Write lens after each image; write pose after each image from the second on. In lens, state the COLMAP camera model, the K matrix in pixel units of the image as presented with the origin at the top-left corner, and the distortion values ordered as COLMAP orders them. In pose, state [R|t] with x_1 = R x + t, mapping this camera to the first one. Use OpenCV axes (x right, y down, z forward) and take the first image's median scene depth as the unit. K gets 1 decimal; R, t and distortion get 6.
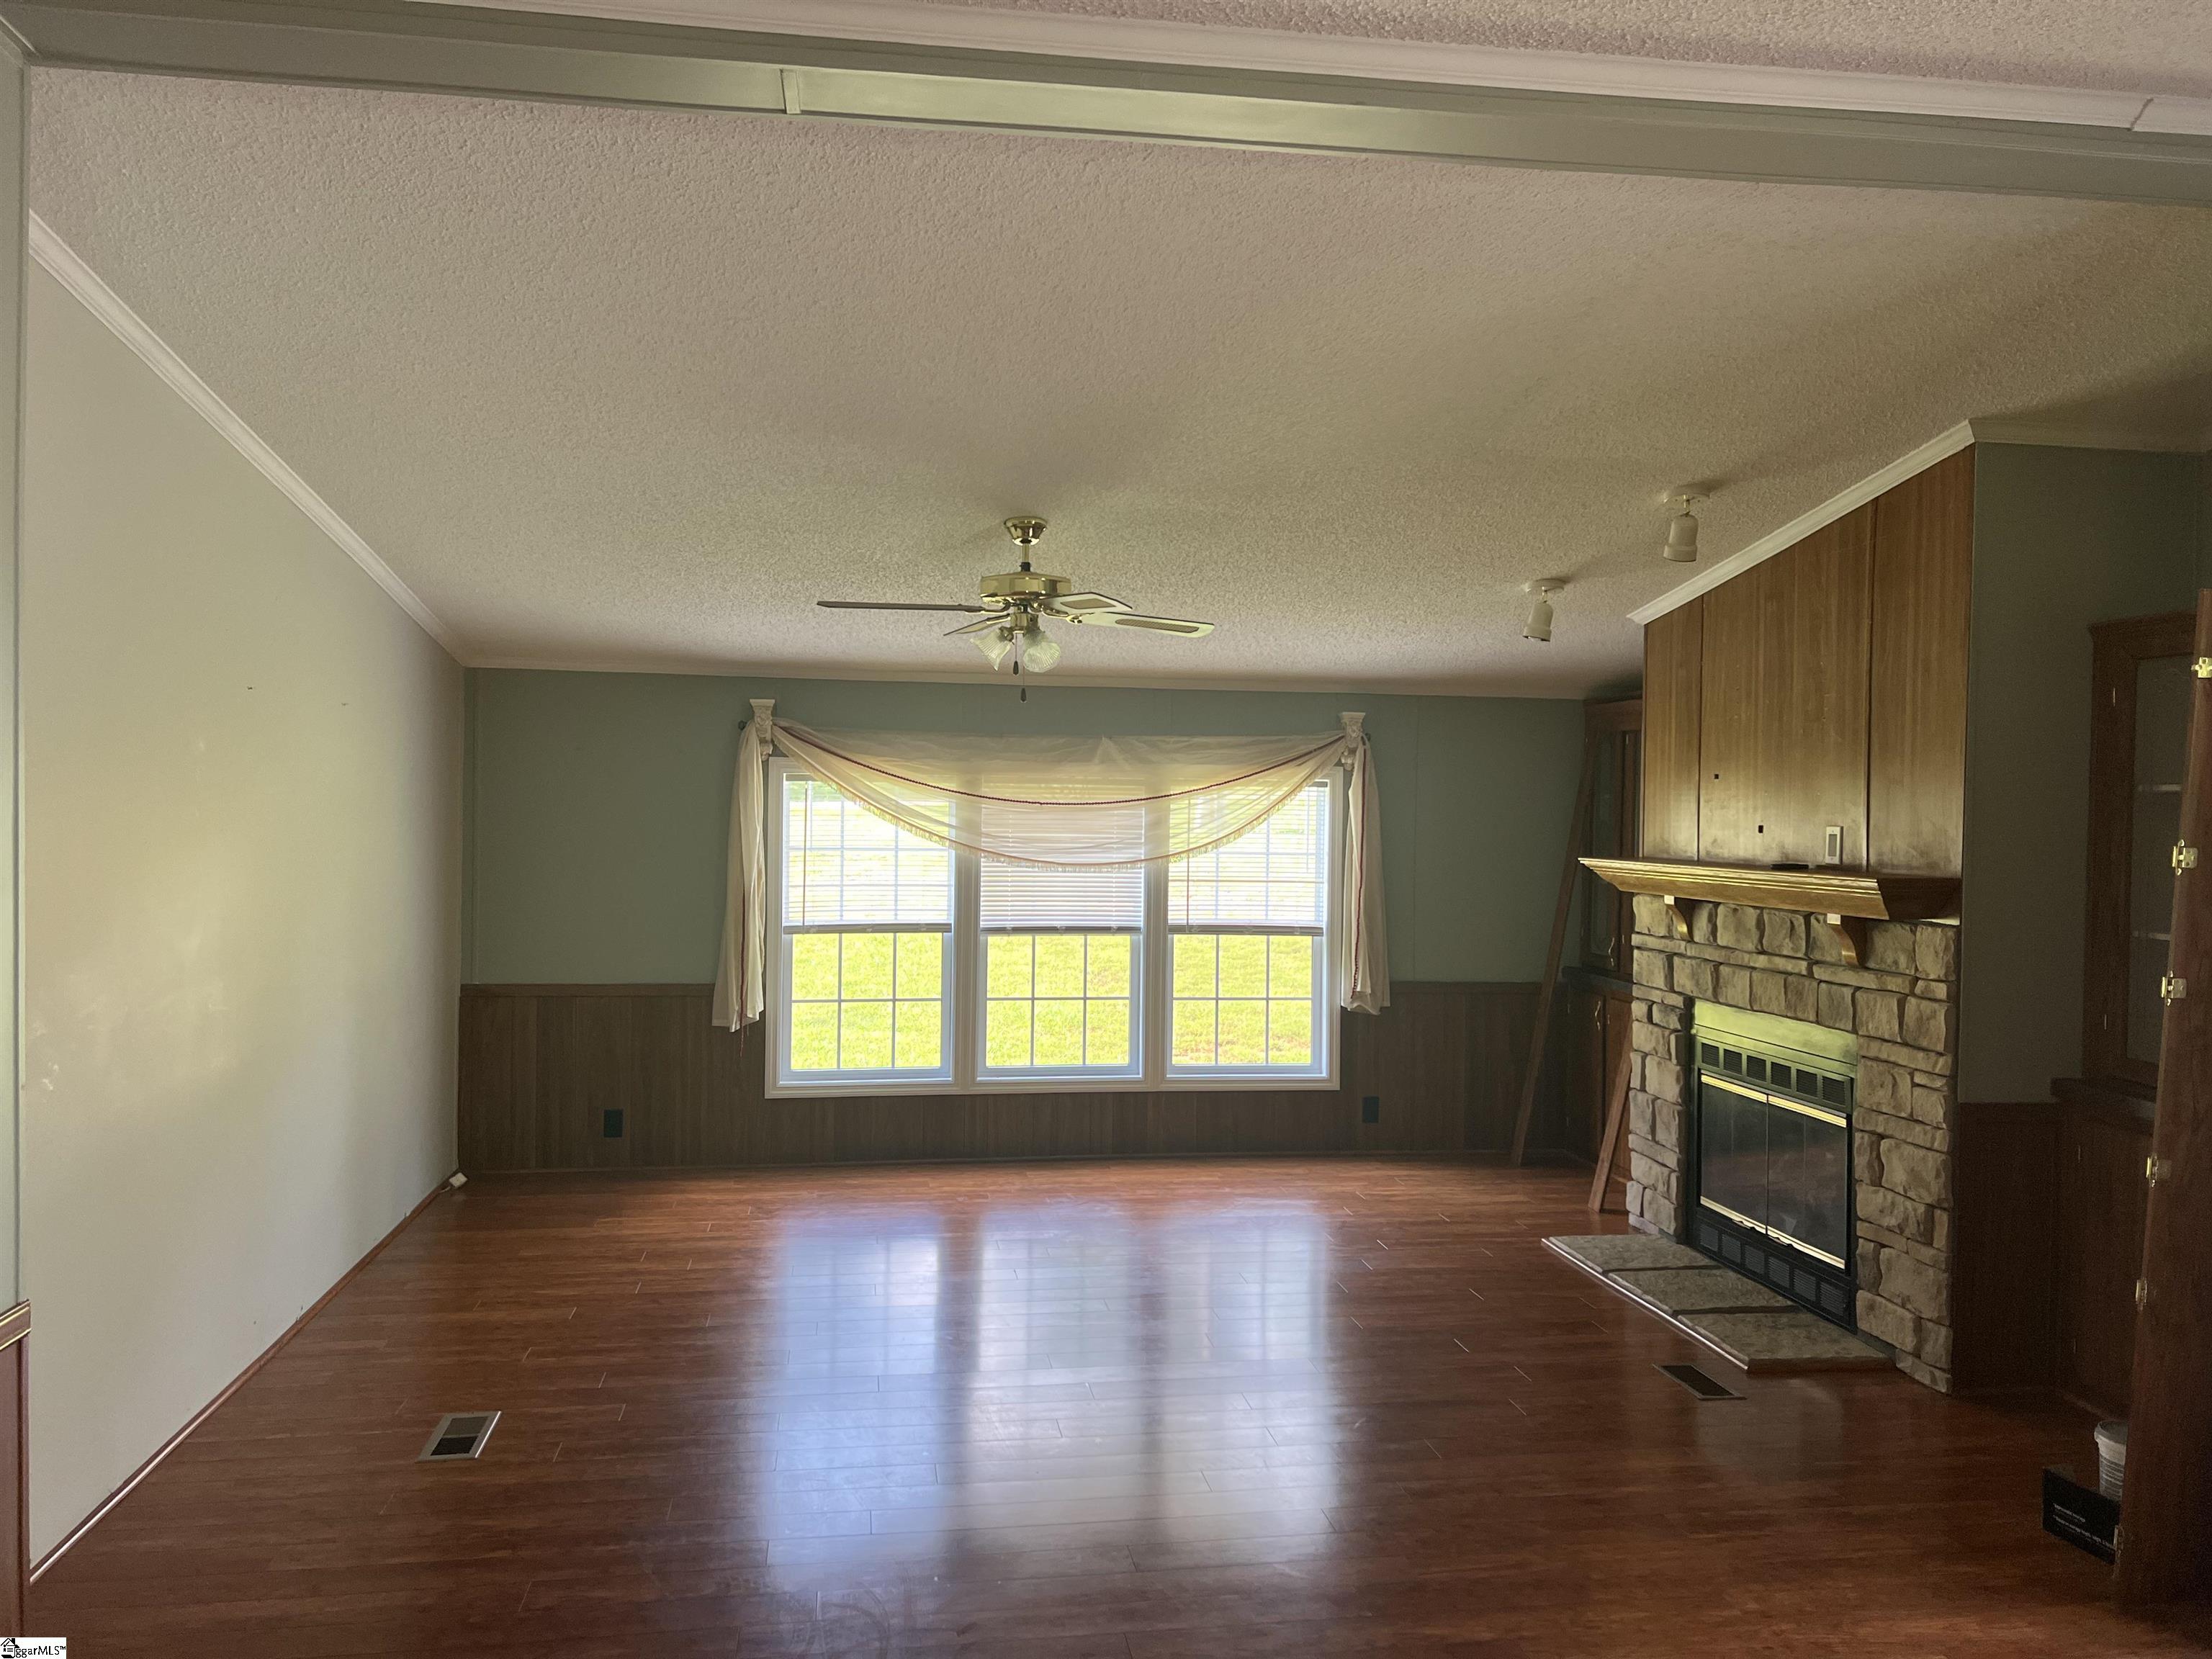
lens RADIAL K [[1666.9, 0, 1106.9], [0, 1666.9, 813.1], [0, 0, 1]] dist [0.074168, -0.068517]
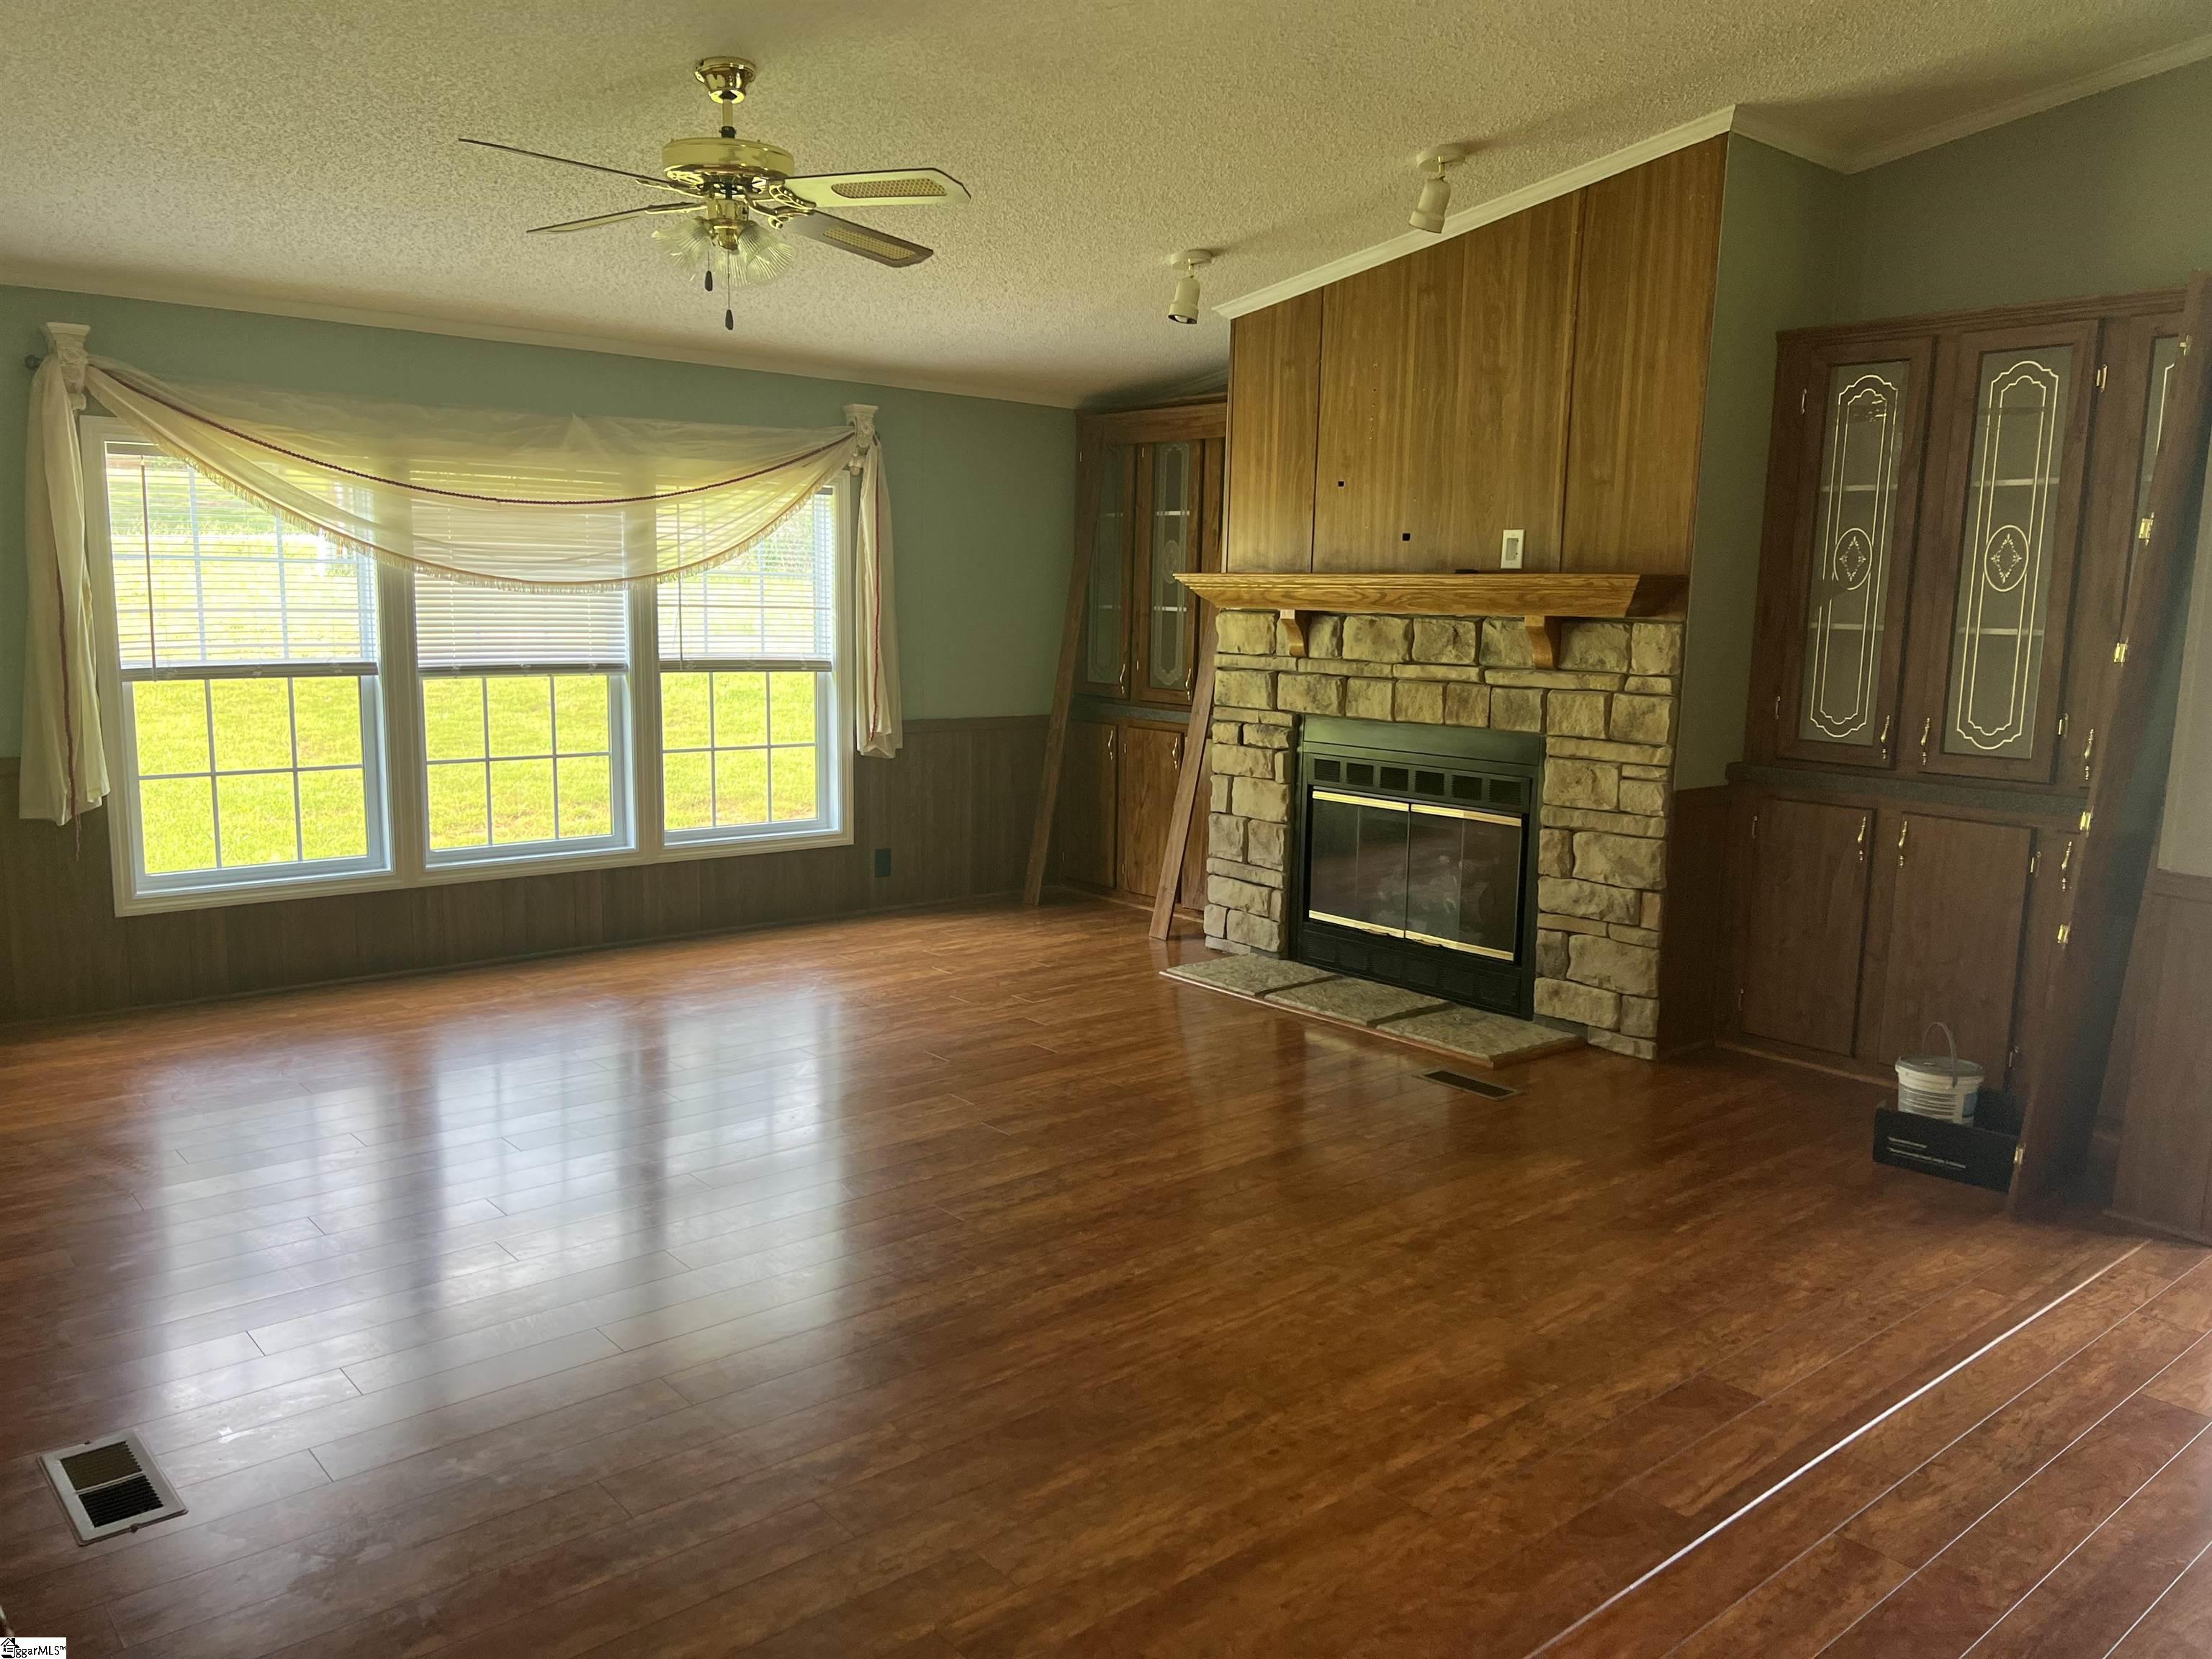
lens RADIAL K [[1666.9, 0, 1099.9], [0, 1666.9, 826.3], [0, 0, 1]] dist [0.074168, -0.068517]
pose [[0.846334, -0.071368, 0.527849, -0.247848], [-0.007325, 0.989330, 0.145507, 0.030347], [-0.532602, -0.127014, 0.836781, 0.218655]]
